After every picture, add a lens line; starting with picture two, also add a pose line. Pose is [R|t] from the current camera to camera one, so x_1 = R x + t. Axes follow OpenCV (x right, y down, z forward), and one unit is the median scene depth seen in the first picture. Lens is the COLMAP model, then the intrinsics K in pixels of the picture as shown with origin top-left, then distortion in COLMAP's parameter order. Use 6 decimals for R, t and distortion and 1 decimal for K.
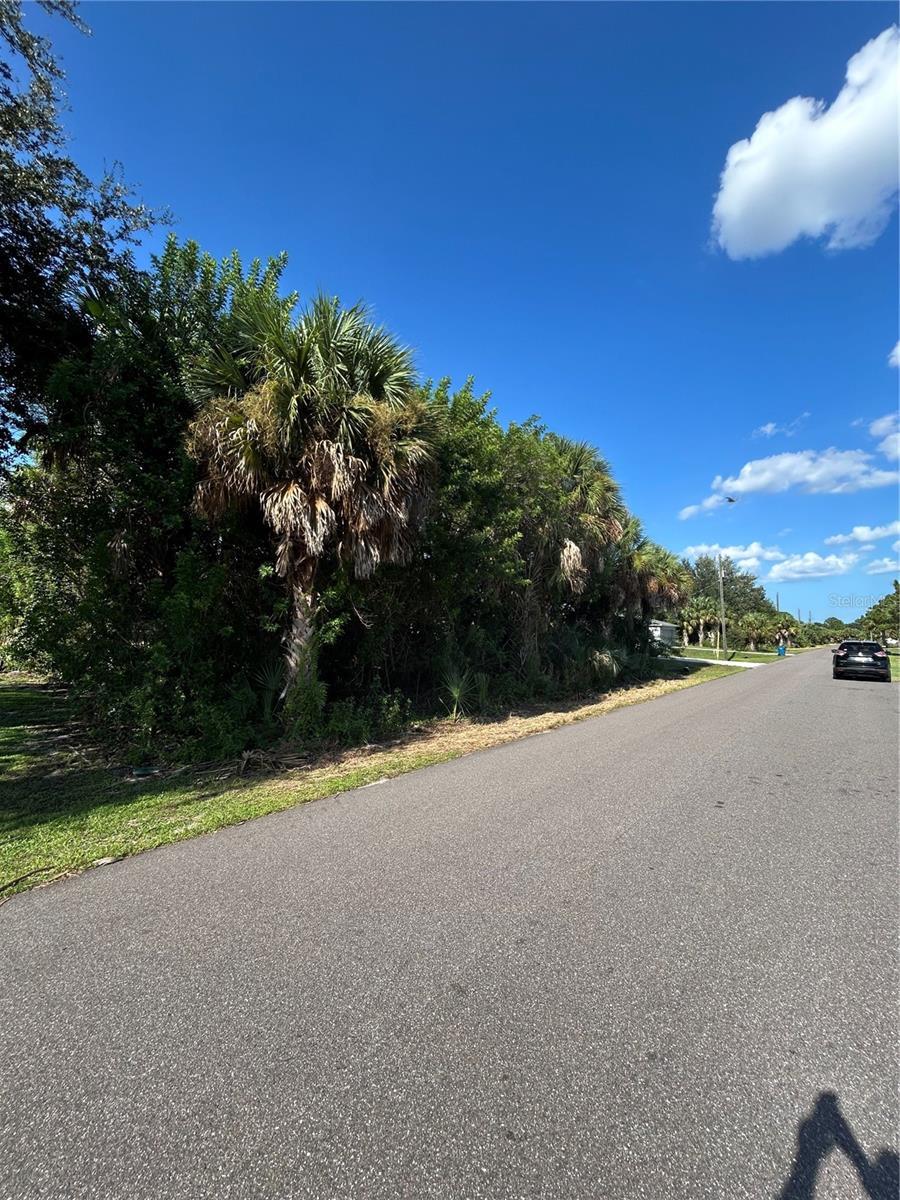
lens RADIAL K [[490.9, 0, 450.0], [0, 490.9, 600.0], [0, 0, 1]] dist [-0.002315, -0.000415]
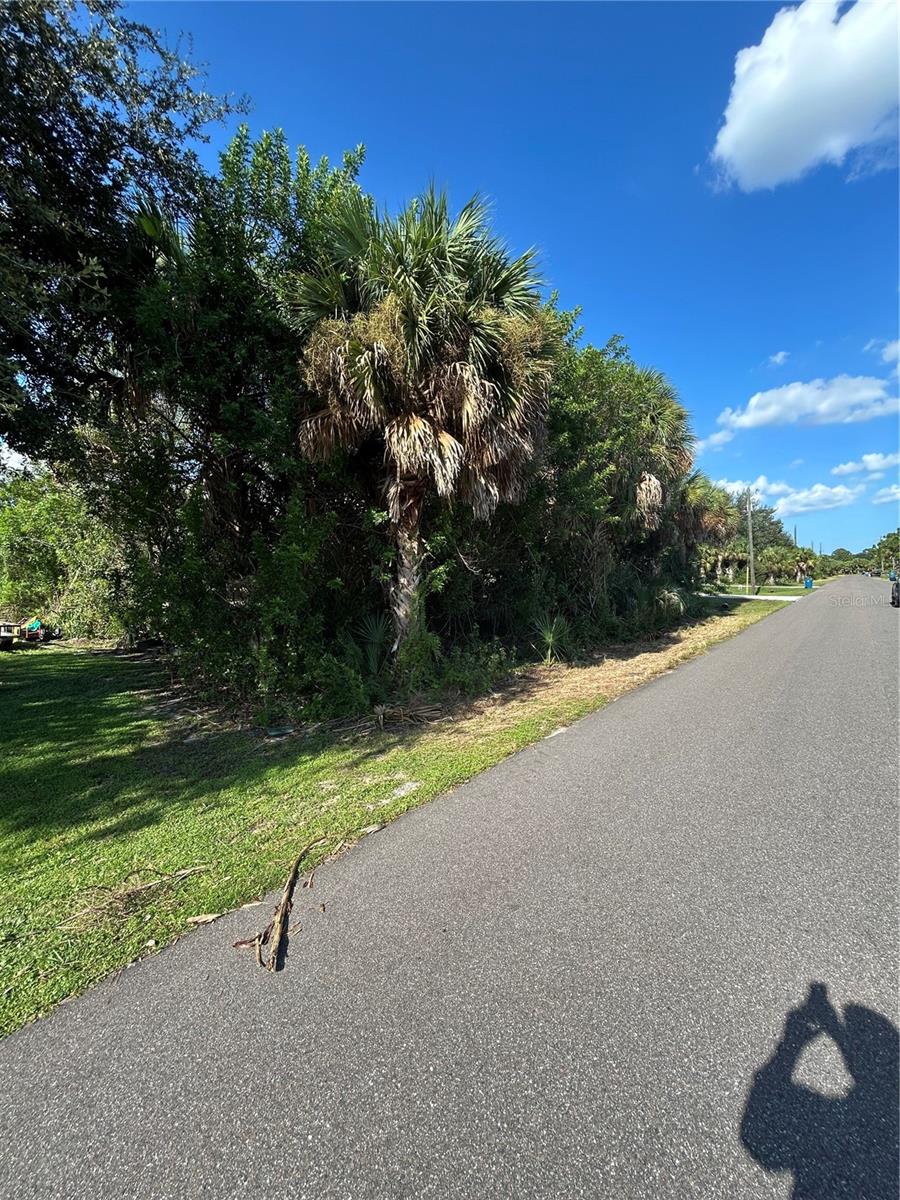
lens RADIAL K [[490.9, 0, 450.0], [0, 490.9, 600.0], [0, 0, 1]] dist [-0.002315, -0.000415]
pose [[0.998840, -0.047485, -0.007939, -0.218163], [0.048047, 0.993654, 0.101705, 0.009014], [0.003059, -0.101969, 0.994783, 0.055480]]
